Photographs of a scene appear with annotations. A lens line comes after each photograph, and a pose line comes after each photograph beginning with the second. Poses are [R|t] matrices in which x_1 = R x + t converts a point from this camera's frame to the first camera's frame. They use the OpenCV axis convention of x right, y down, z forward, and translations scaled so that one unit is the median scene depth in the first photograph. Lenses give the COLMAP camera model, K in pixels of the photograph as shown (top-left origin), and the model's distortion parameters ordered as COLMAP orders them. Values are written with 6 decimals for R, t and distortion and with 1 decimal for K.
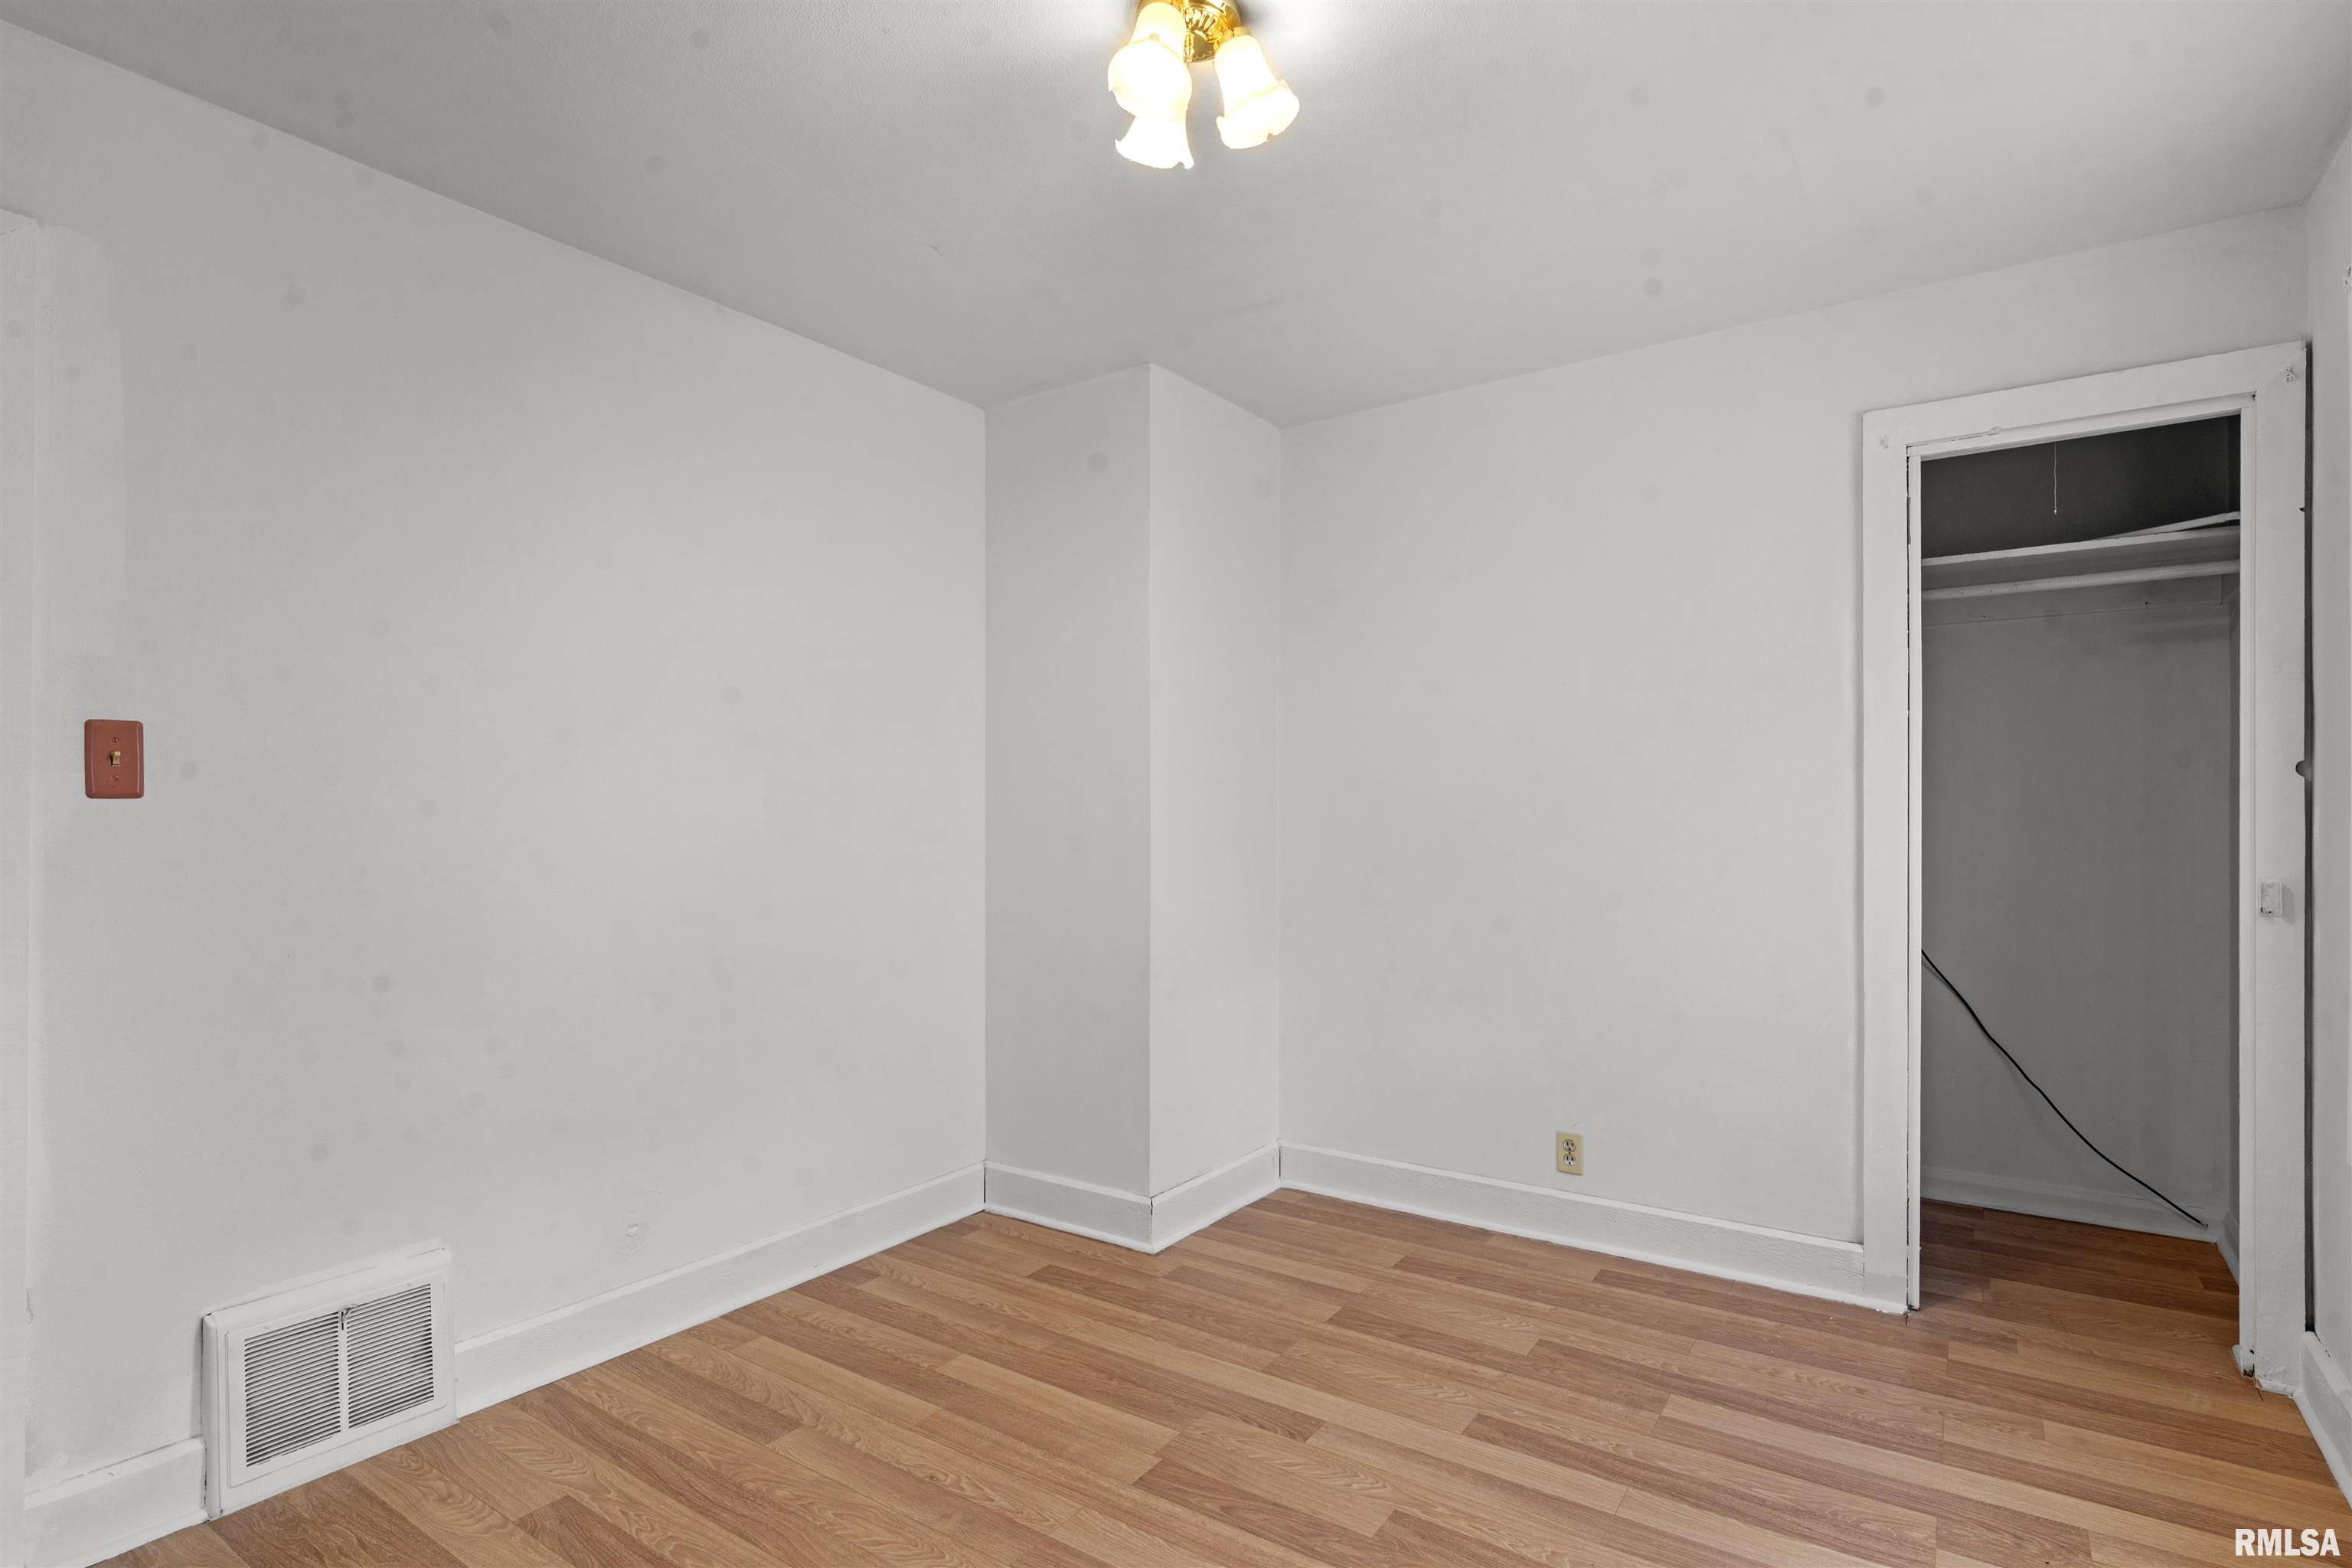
lens RADIAL K [[1125.1, 0, 1176.3], [0, 1125.1, 804.7], [0, 0, 1]] dist [-0.012061, 0.005301]
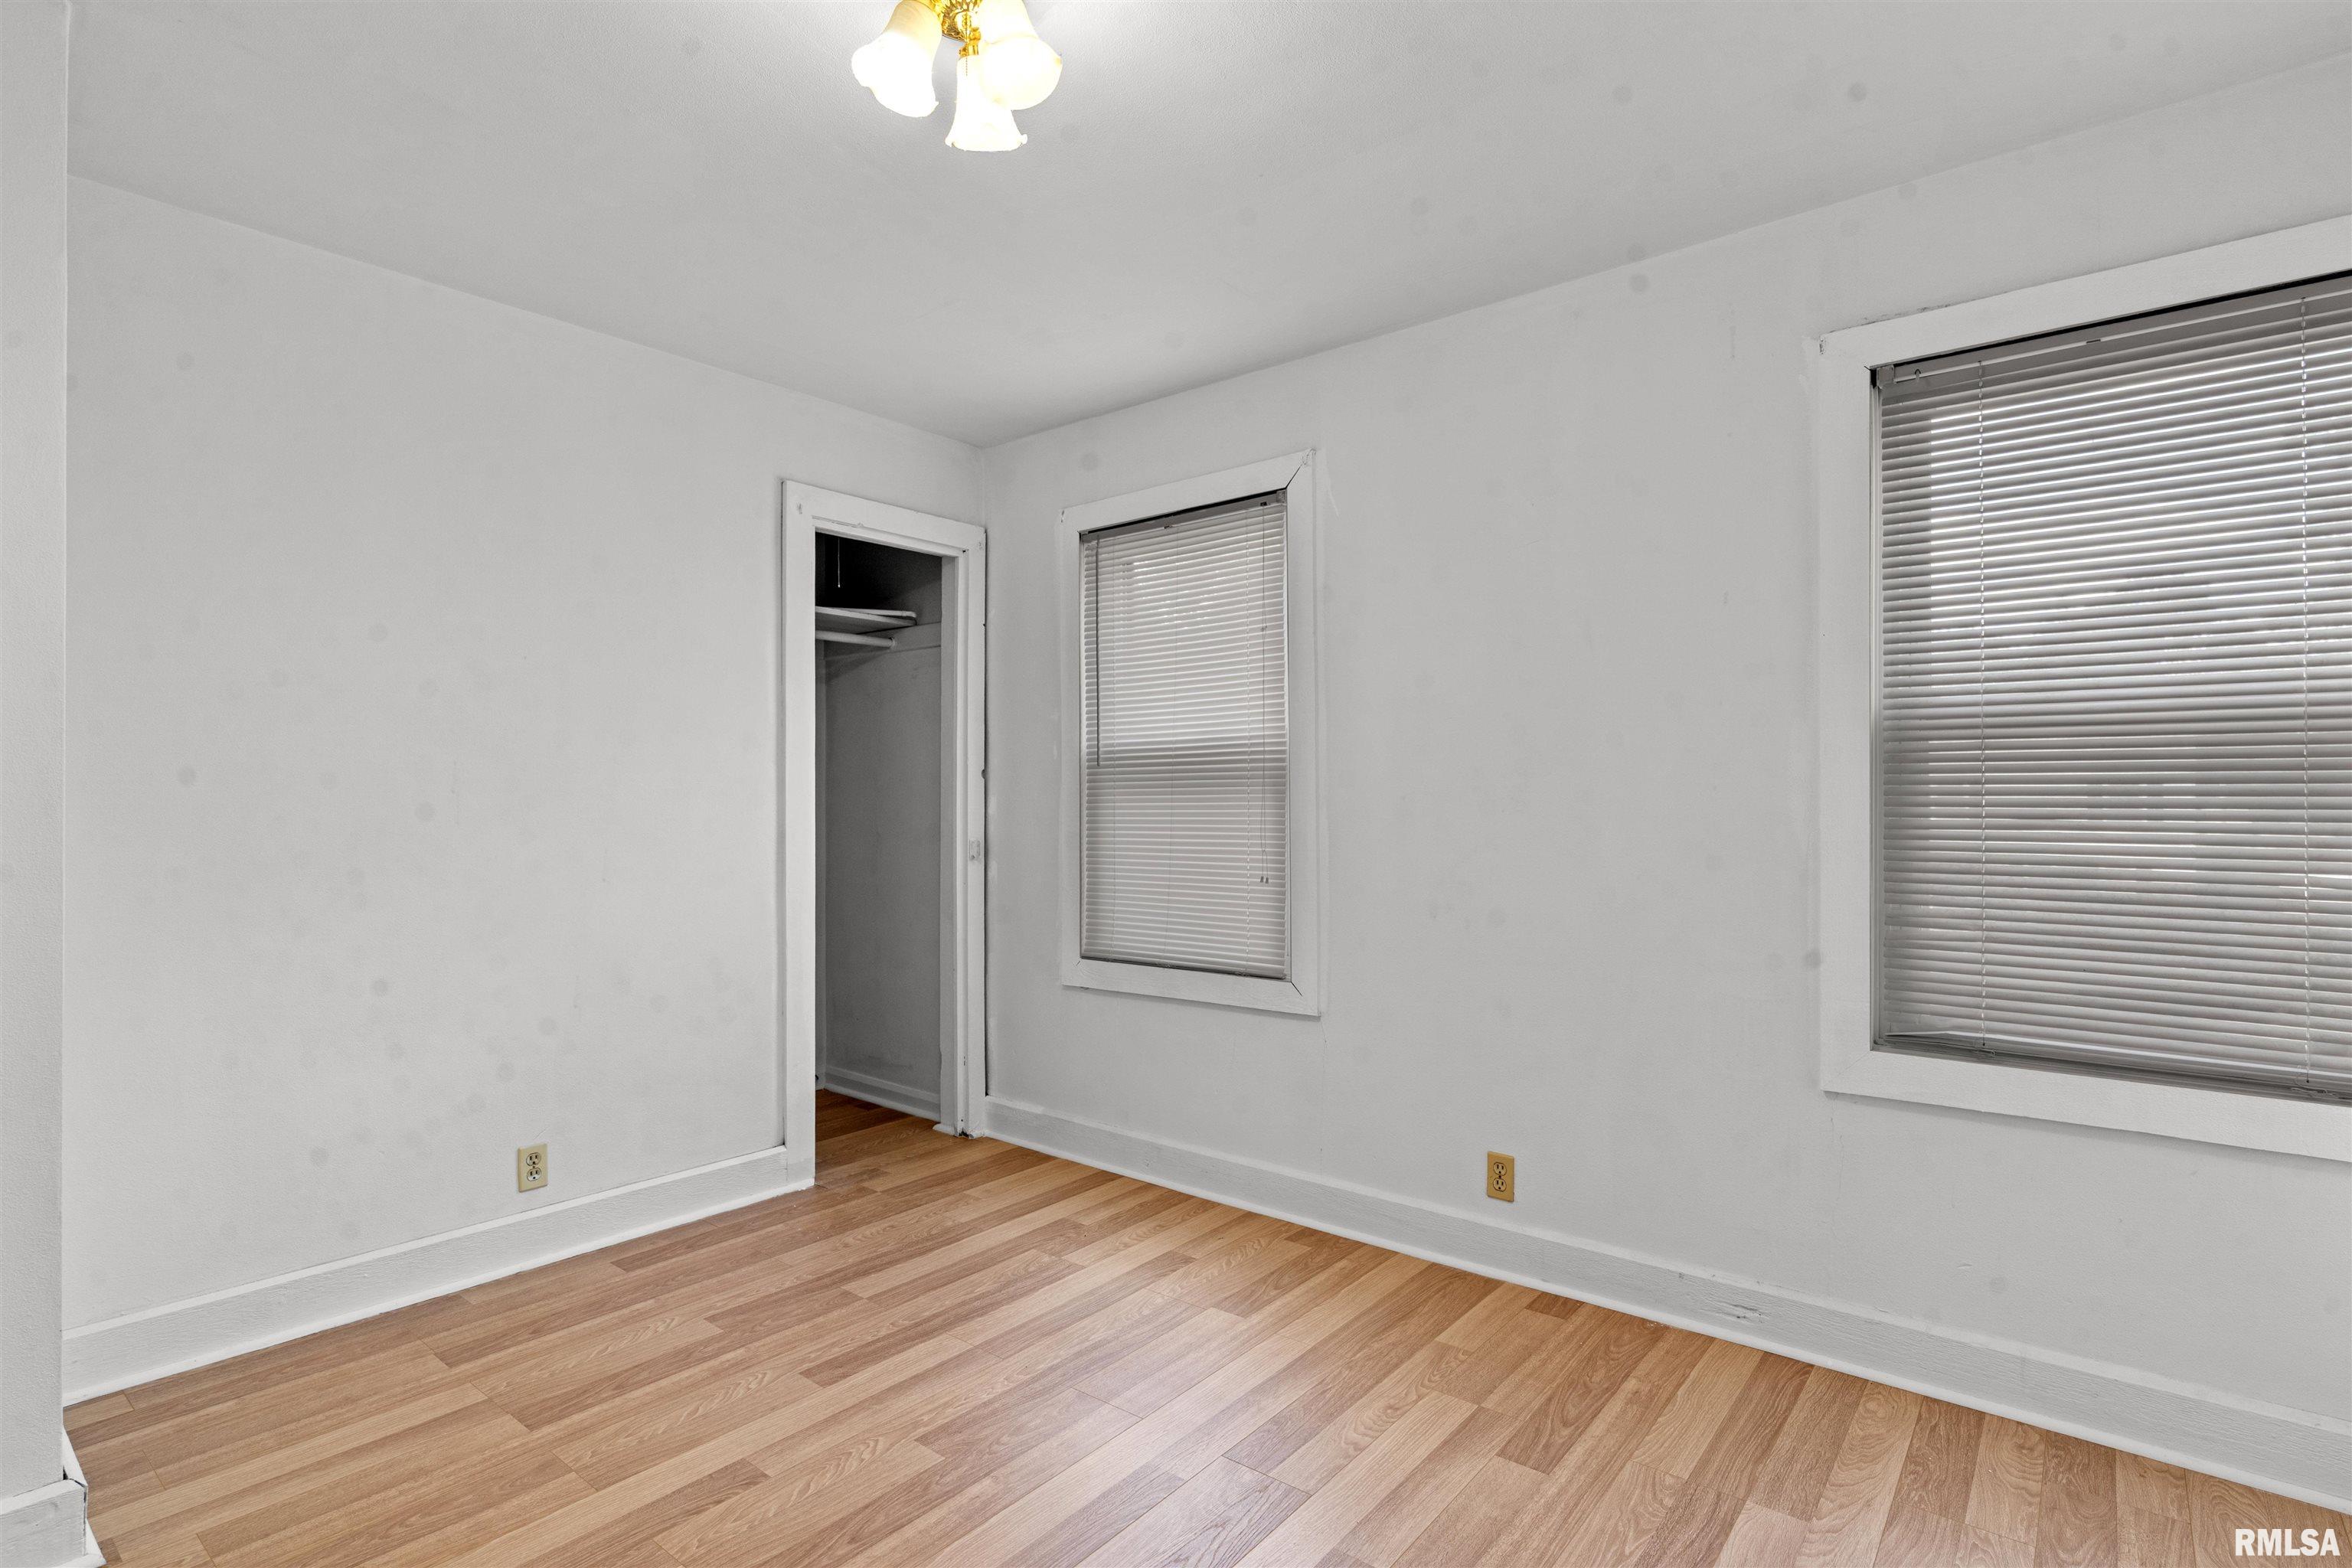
lens RADIAL K [[1125.1, 0, 1176.9], [0, 1125.1, 788.1], [0, 0, 1]] dist [-0.012061, 0.005301]
pose [[0.103245, 0.011965, 0.994584, -0.632138], [-0.006236, 0.999916, -0.011382, 0.007372], [-0.994636, -0.005027, 0.103311, 0.467508]]
